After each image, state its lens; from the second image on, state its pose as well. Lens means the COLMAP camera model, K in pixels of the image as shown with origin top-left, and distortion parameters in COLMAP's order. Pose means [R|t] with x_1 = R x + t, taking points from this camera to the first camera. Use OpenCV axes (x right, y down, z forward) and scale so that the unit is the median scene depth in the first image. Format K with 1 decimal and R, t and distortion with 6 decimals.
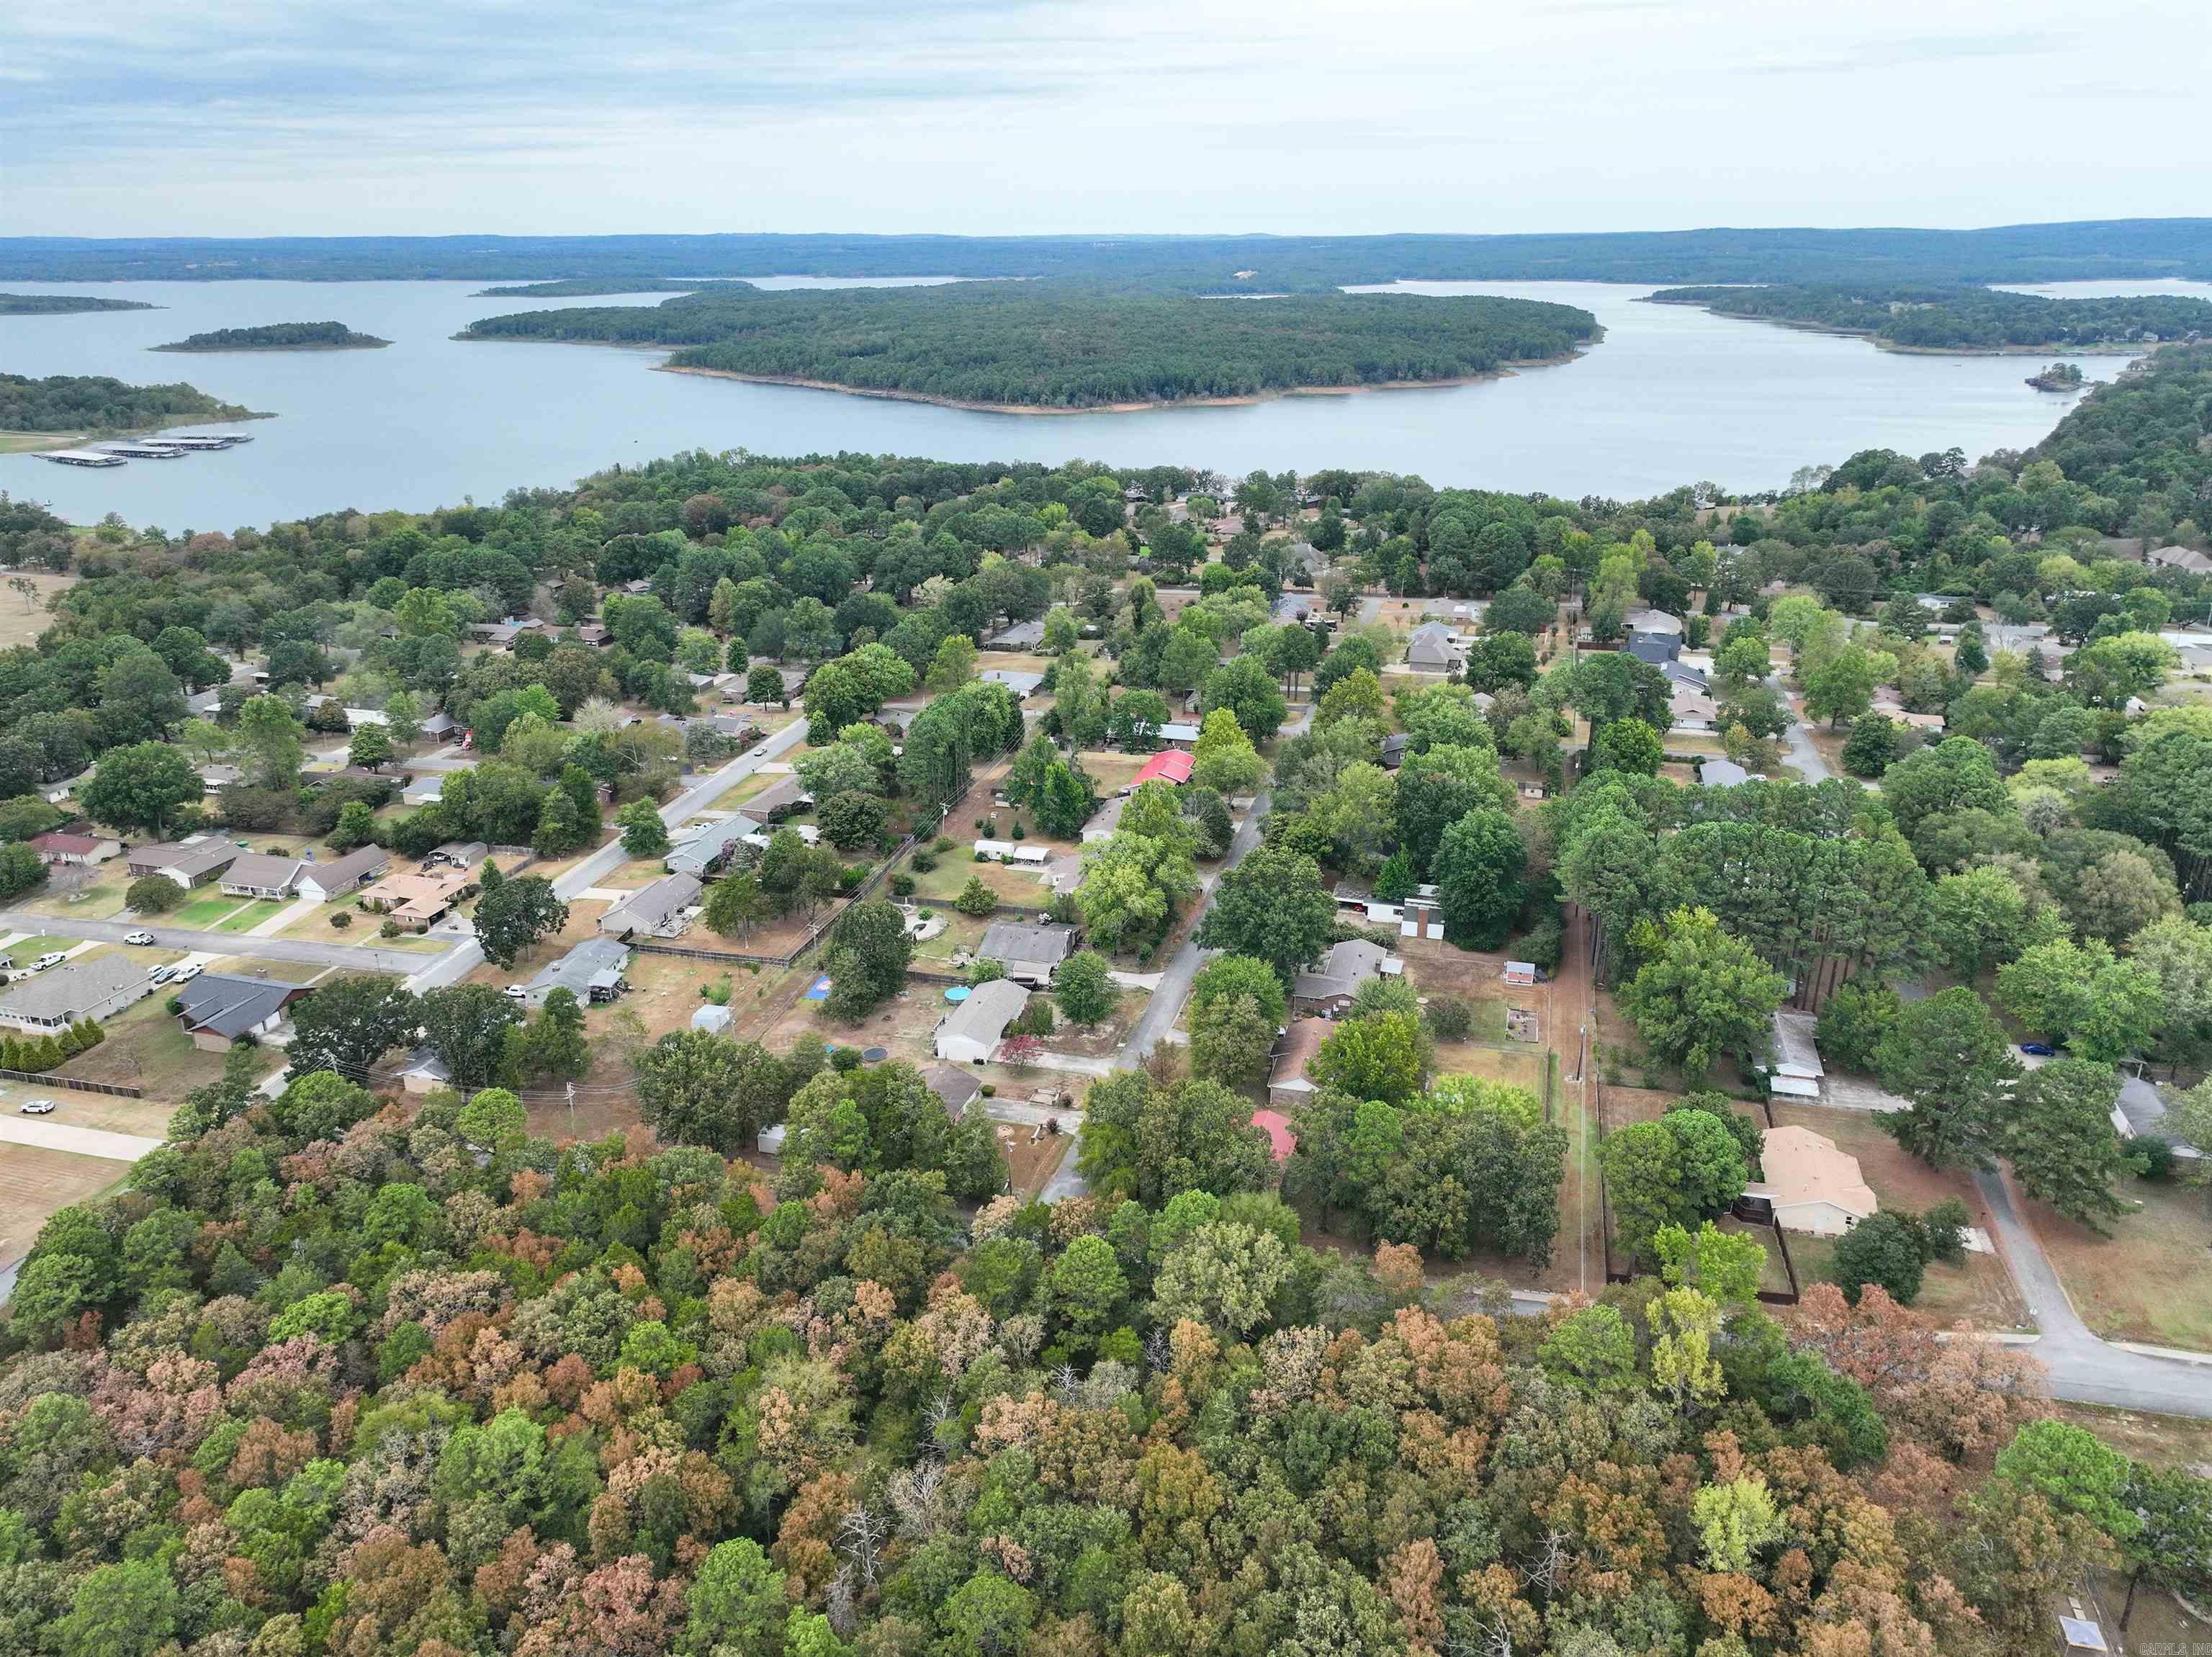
lens RADIAL K [[1558.1, 0, 1103.6], [0, 1558.1, 824.1], [0, 0, 1]] dist [-0.001208, 0.015404]
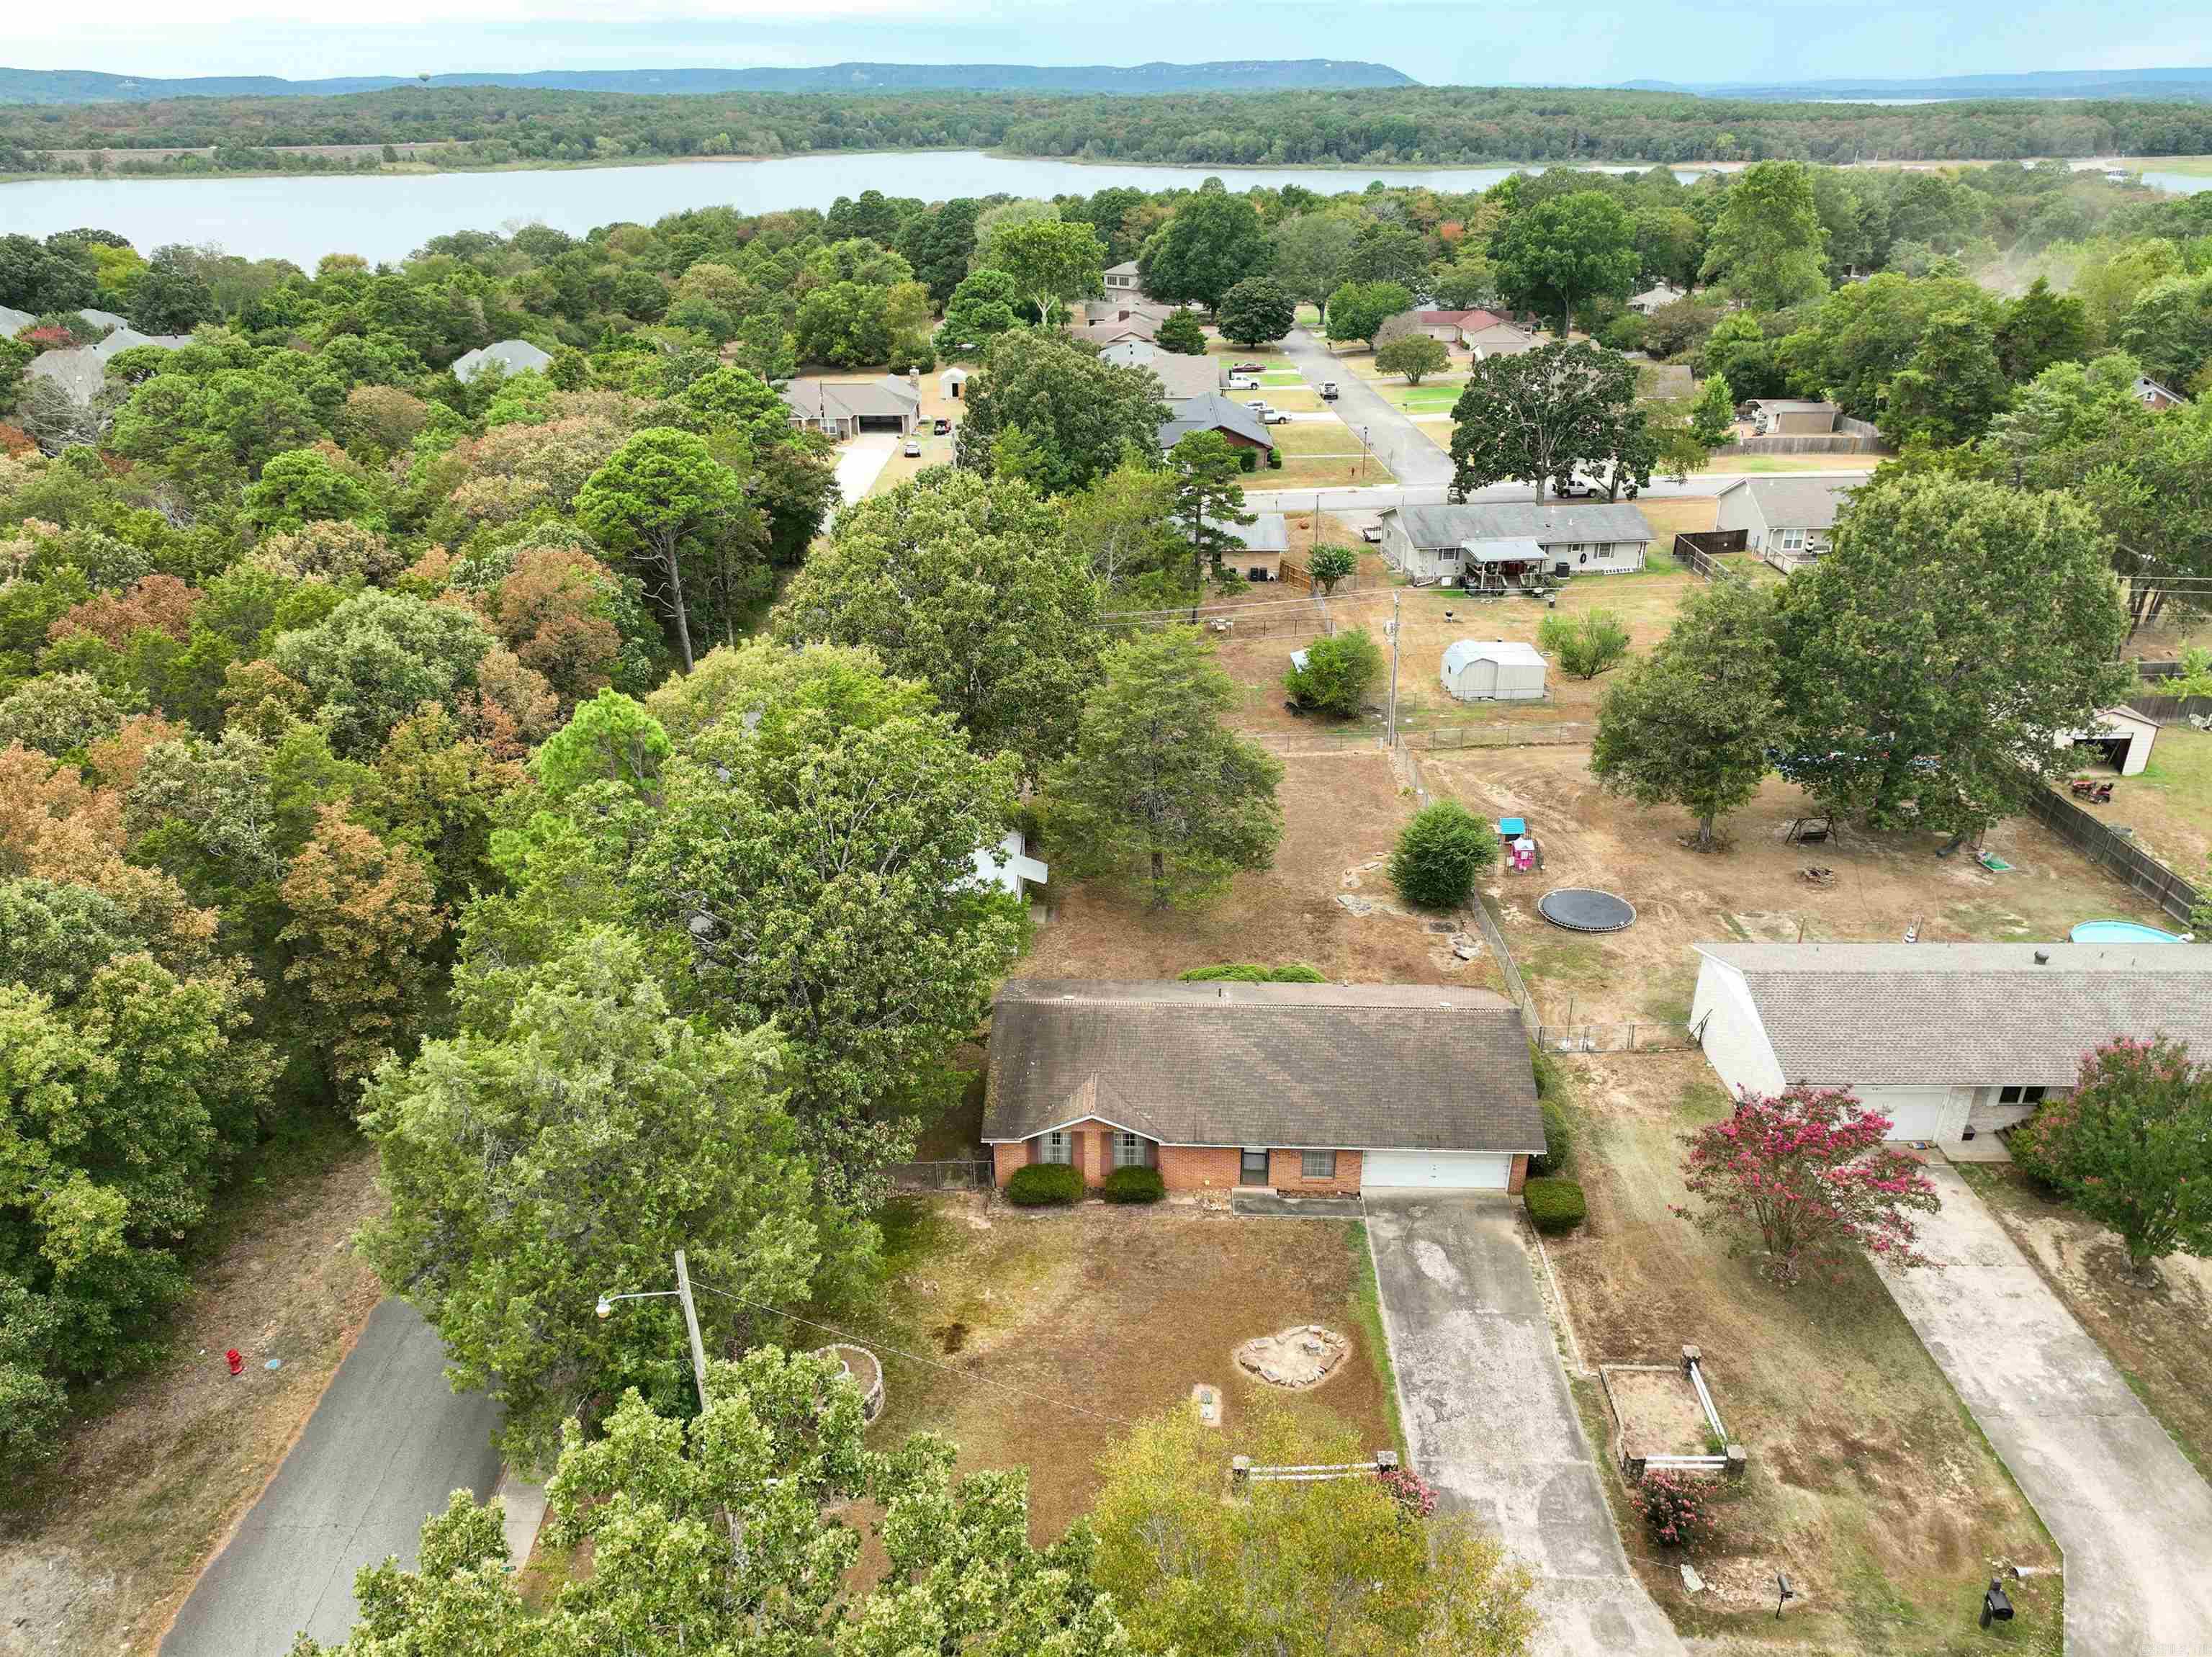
lens RADIAL K [[1558.1, 0, 1103.6], [0, 1558.1, 824.1], [0, 0, 1]] dist [-0.001208, 0.015404]
pose [[0.277440, 0.409746, -0.868985, 0.045467], [-0.334082, 0.889192, 0.312612, 0.047973], [0.900786, 0.203581, 0.383586, 0.522900]]
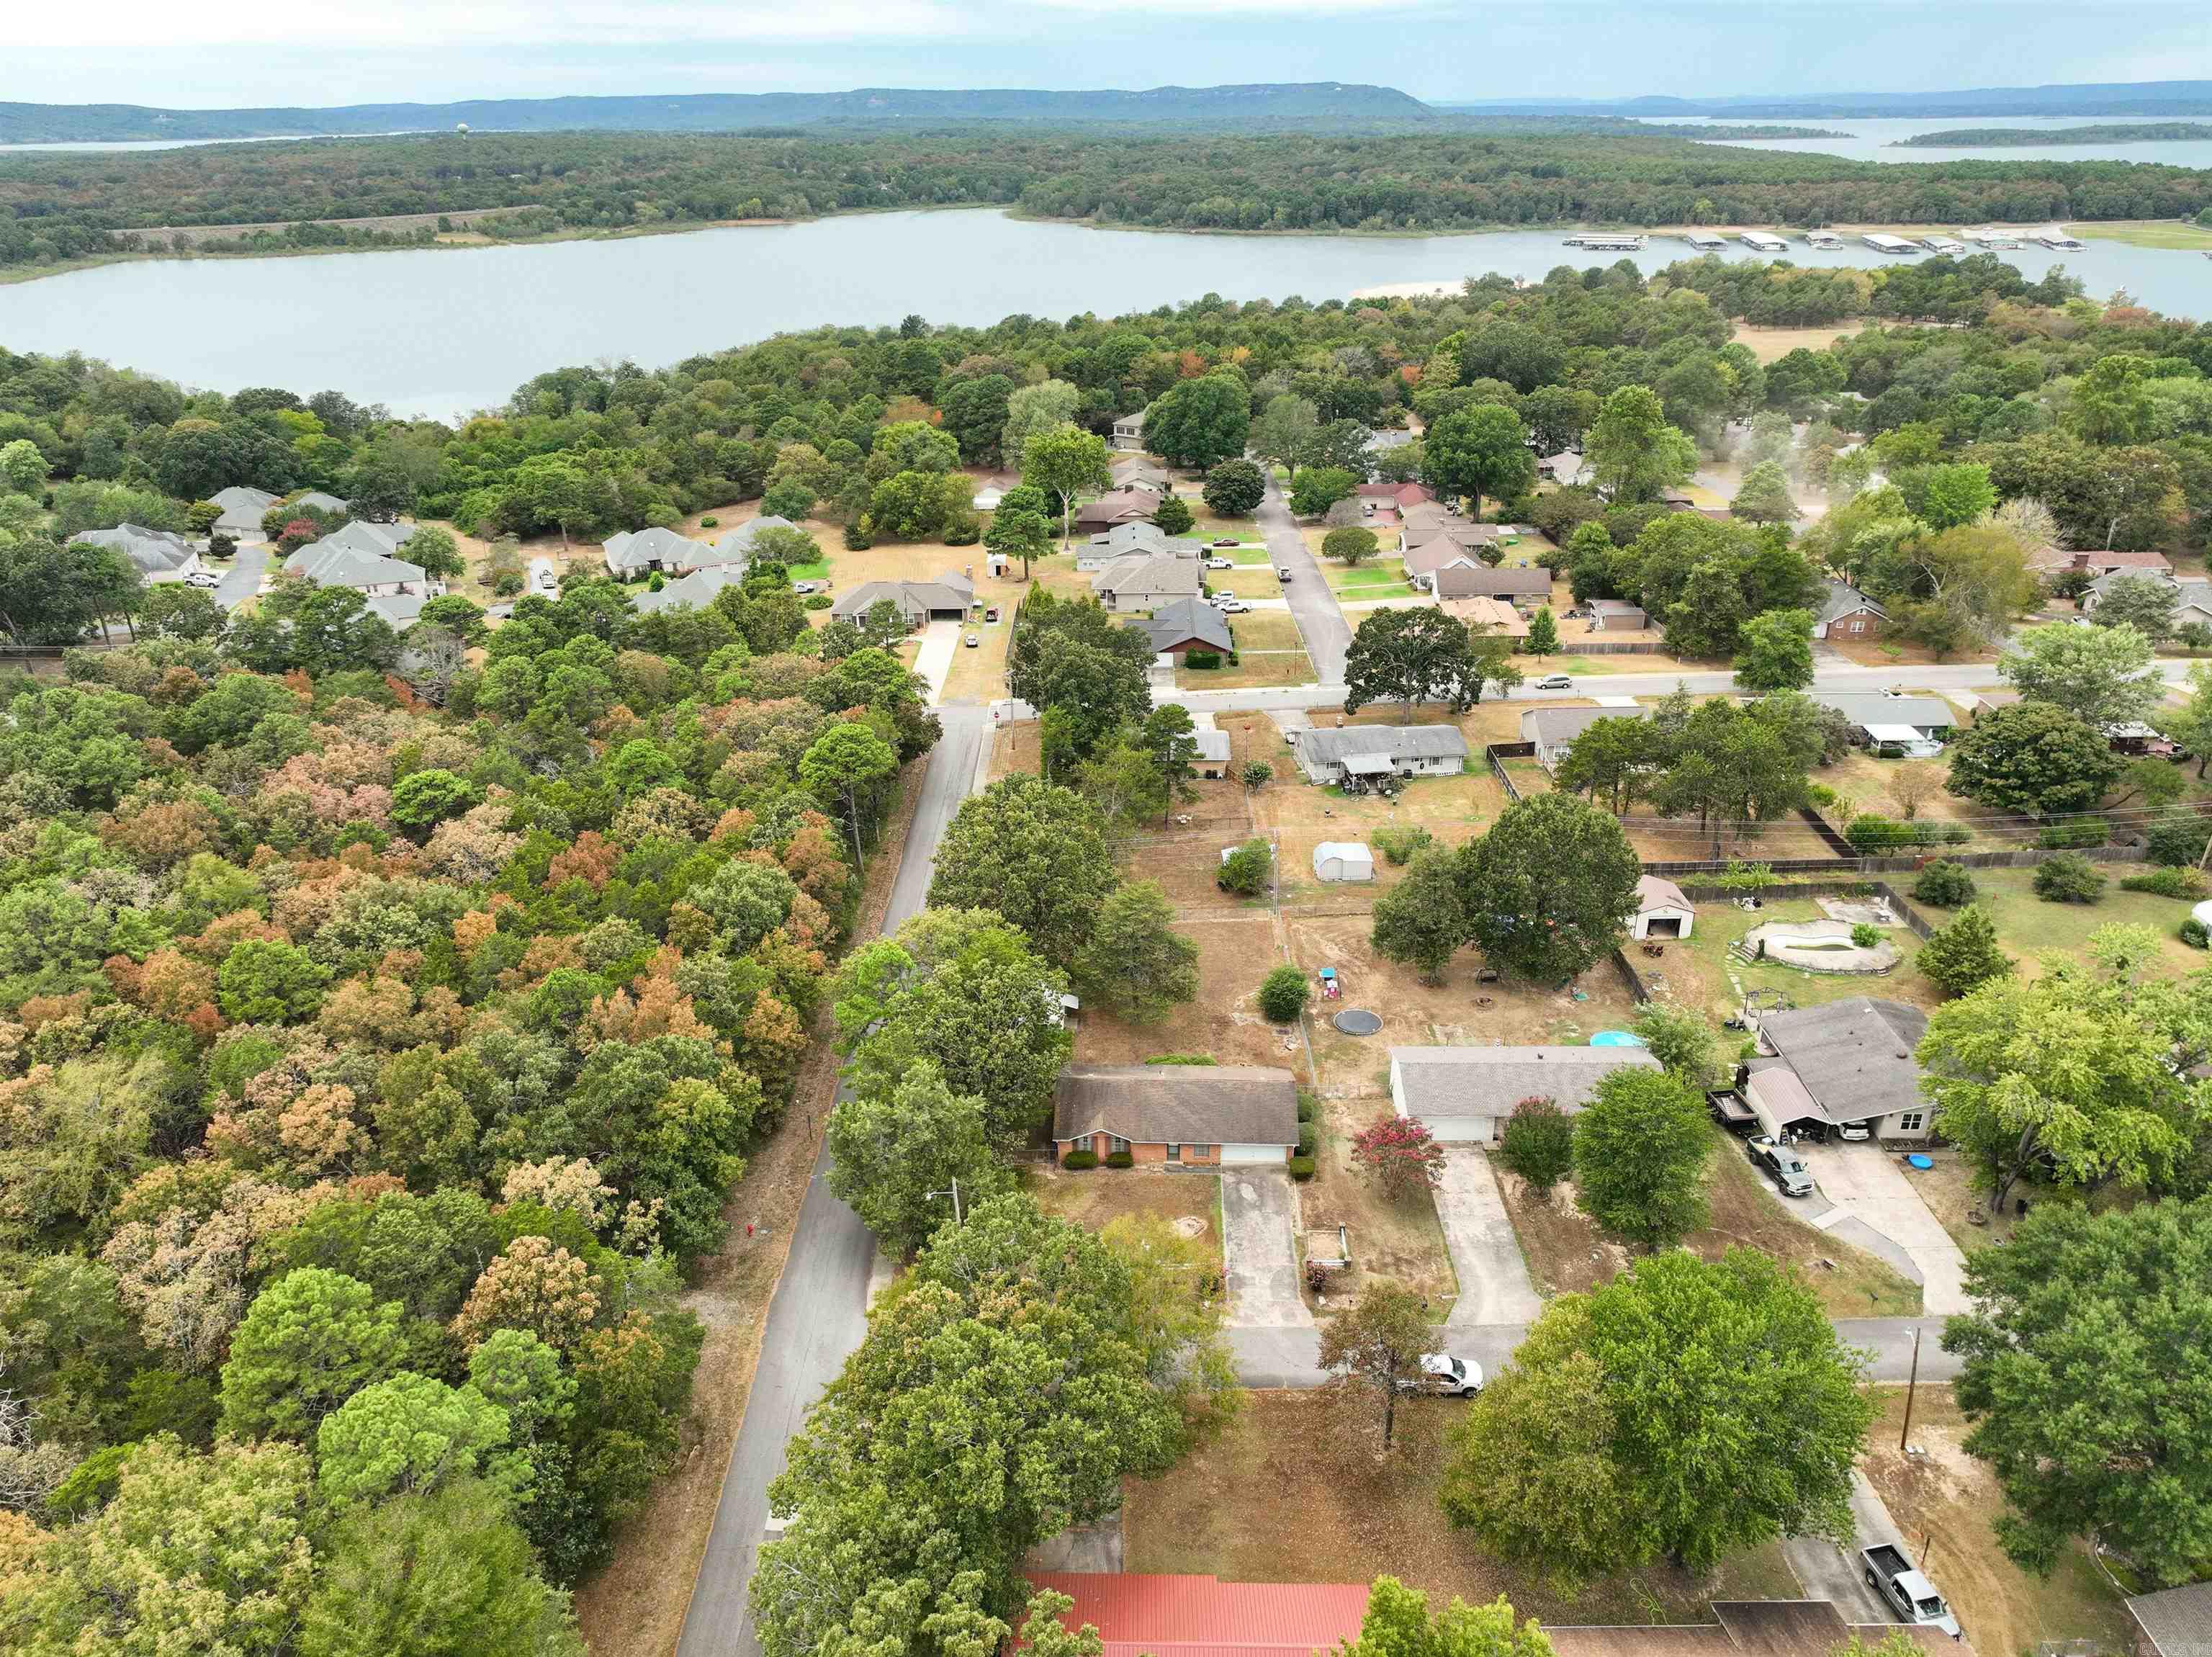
lens RADIAL K [[1558.1, 0, 1103.6], [0, 1558.1, 824.1], [0, 0, 1]] dist [-0.001208, 0.015404]
pose [[0.270281, 0.401880, -0.874894, 0.182582], [-0.329161, 0.892529, 0.308293, -0.035369], [0.904766, 0.204656, 0.373517, 0.452492]]
